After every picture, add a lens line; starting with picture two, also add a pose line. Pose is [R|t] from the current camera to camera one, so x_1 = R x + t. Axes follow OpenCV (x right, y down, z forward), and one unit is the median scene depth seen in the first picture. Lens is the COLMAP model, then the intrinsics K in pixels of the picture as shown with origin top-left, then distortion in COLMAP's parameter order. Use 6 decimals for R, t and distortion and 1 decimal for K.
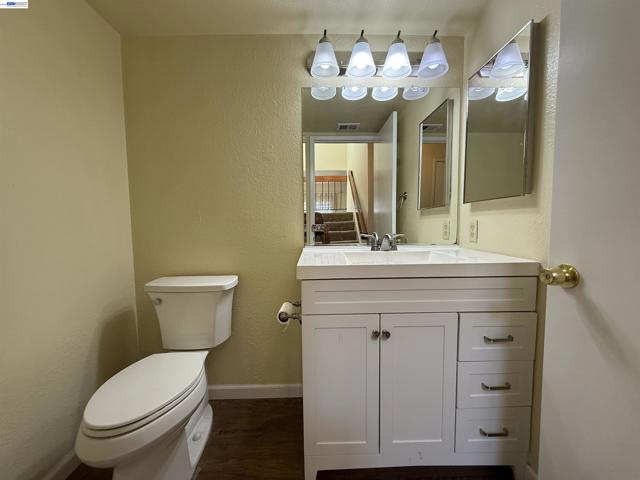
lens RADIAL K [[260.8, 0, 319.8], [0, 260.8, 237.5], [0, 0, 1]] dist [-0.002684, -0.000237]
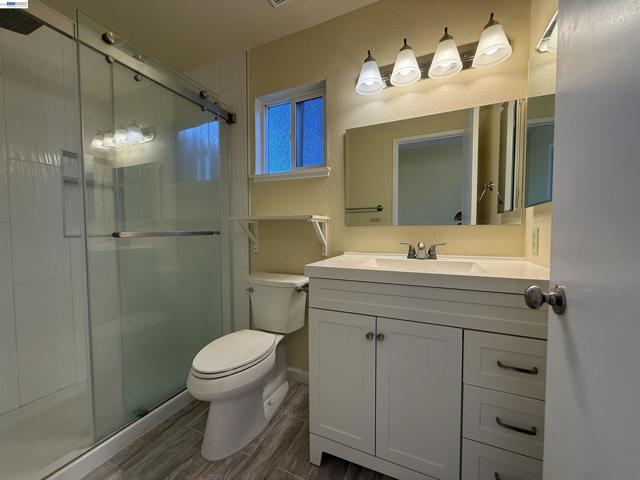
lens RADIAL K [[253.9, 0, 318.1], [0, 253.9, 240.3], [0, 0, 1]] dist [-0.000544, 0.000014]
pose [[0.902458, 0.023527, -0.430134, 0.304564], [-0.033207, 0.999336, -0.015010, 0.008485], [0.429495, 0.027830, 0.902640, -0.010561]]
